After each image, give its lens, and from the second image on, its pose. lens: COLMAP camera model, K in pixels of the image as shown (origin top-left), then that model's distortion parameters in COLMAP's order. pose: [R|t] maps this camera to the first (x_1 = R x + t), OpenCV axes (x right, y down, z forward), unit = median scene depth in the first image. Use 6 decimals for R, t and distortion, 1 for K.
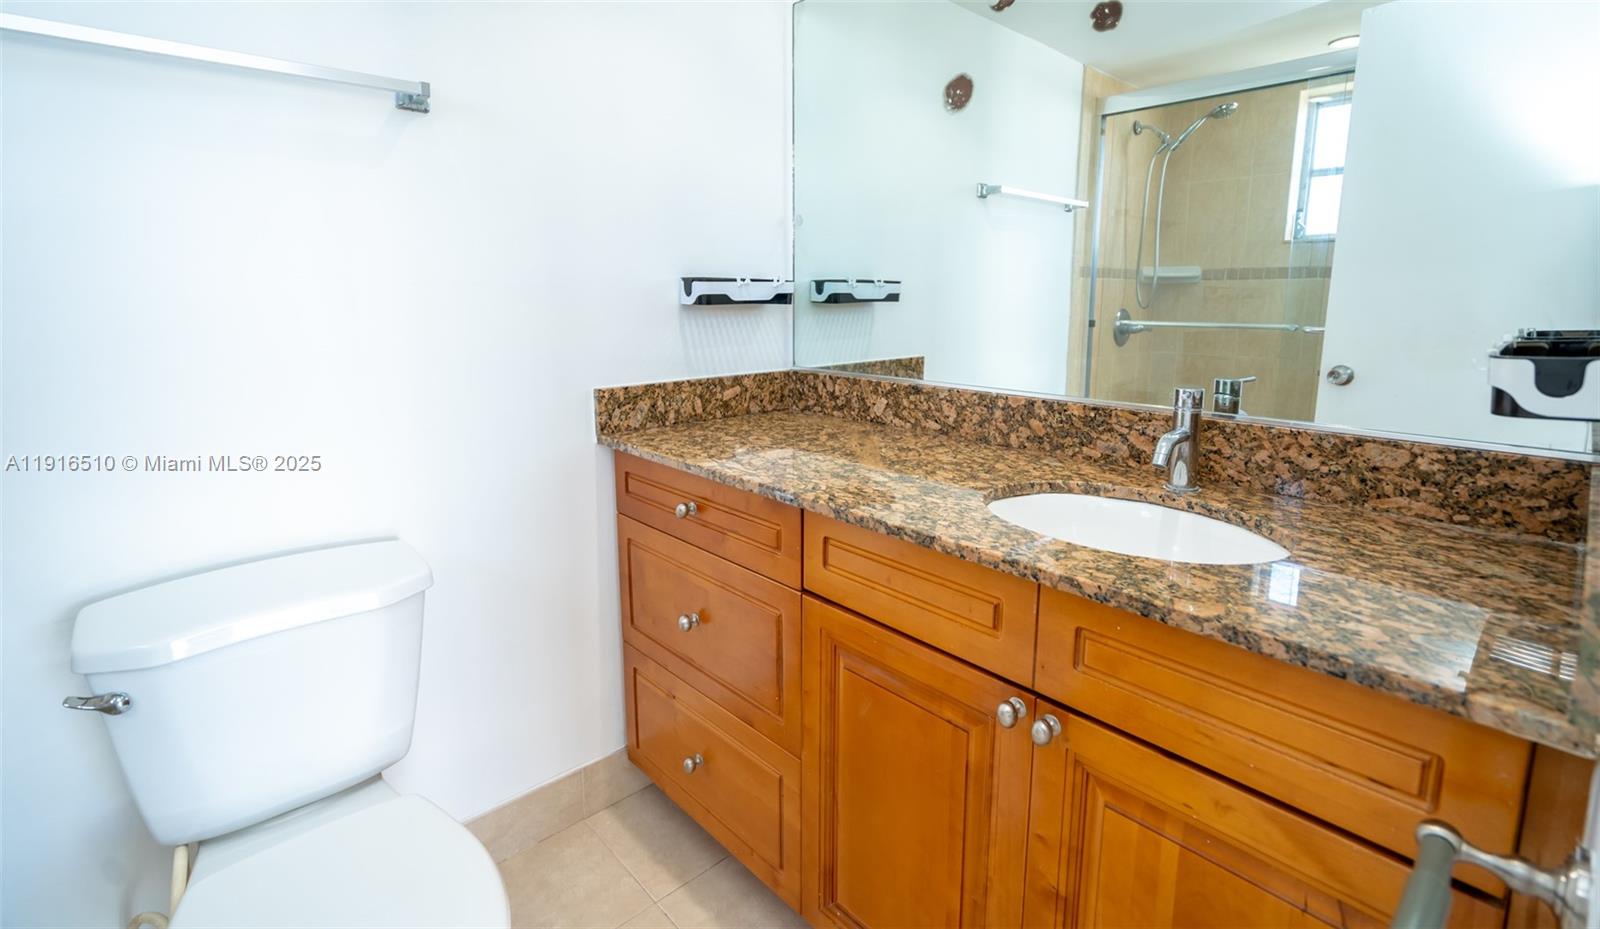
lens RADIAL K [[730.3, 0, 799.4], [0, 730.3, 397.5], [0, 0, 1]] dist [-0.007876, 0.000443]
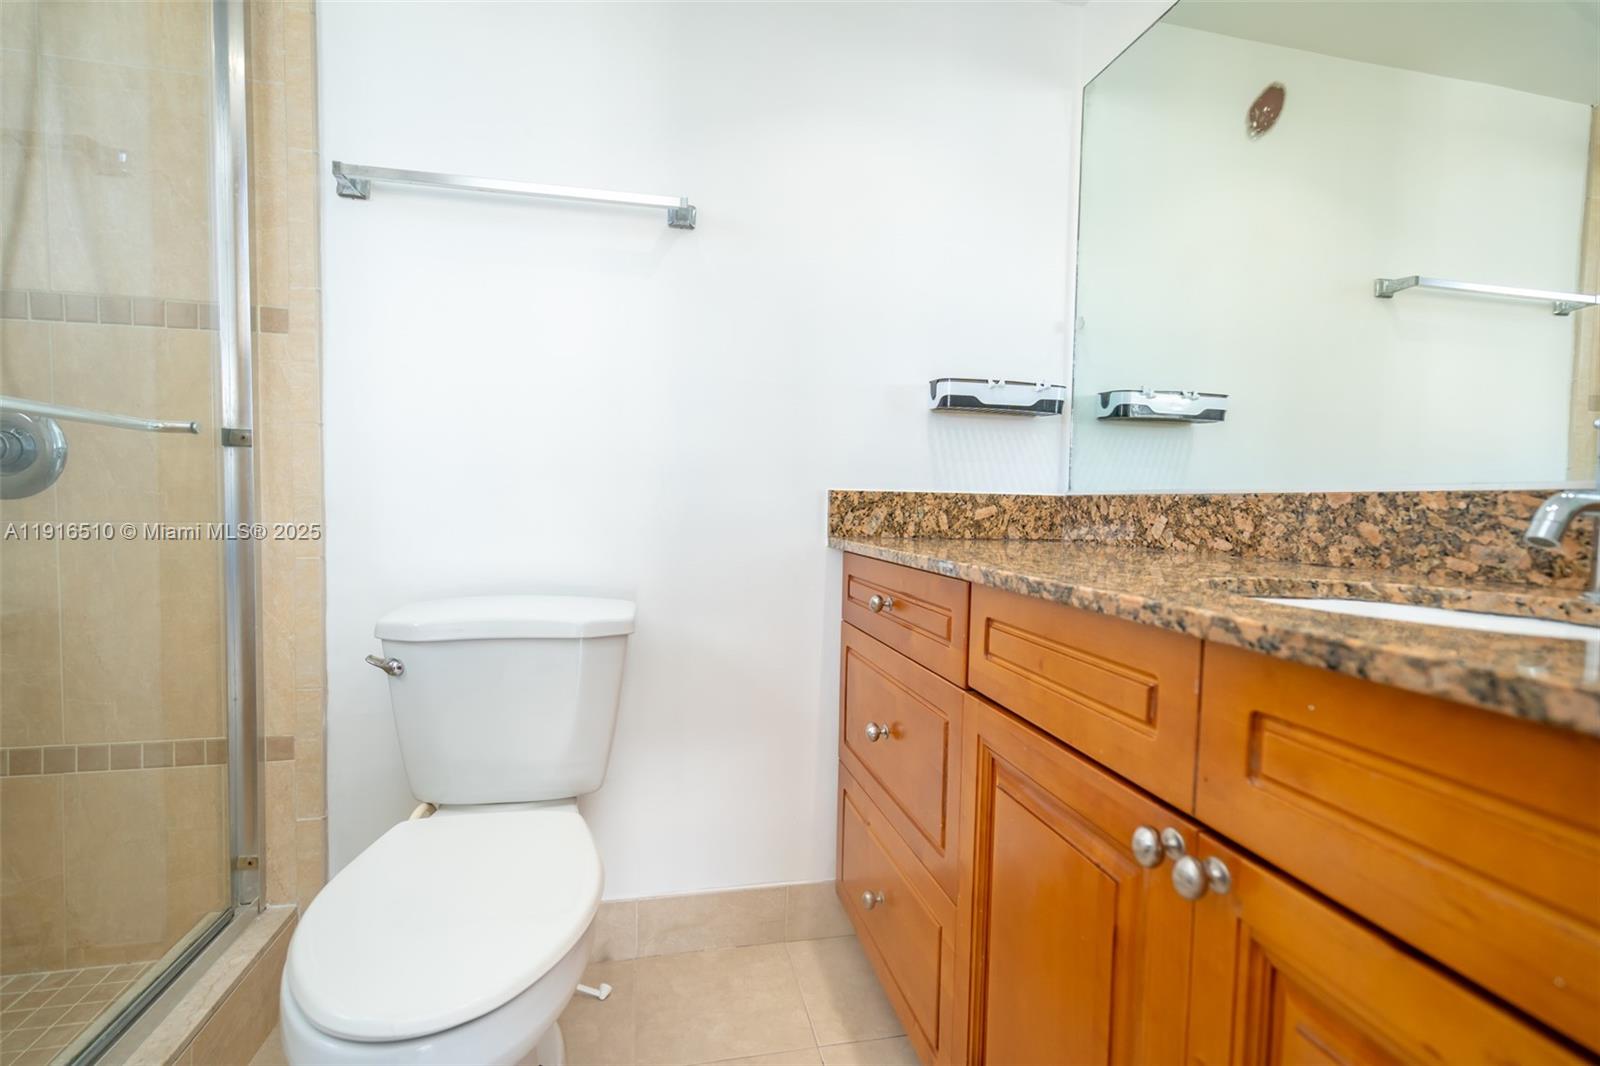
lens RADIAL K [[728.7, 0, 796.9], [0, 728.7, 535.5], [0, 0, 1]] dist [-0.000736, -0.000350]
pose [[0.855397, 0.040799, -0.516364, 0.216446], [-0.100903, 0.990920, -0.088859, 0.154995], [0.508050, 0.128112, 0.851747, 0.147506]]
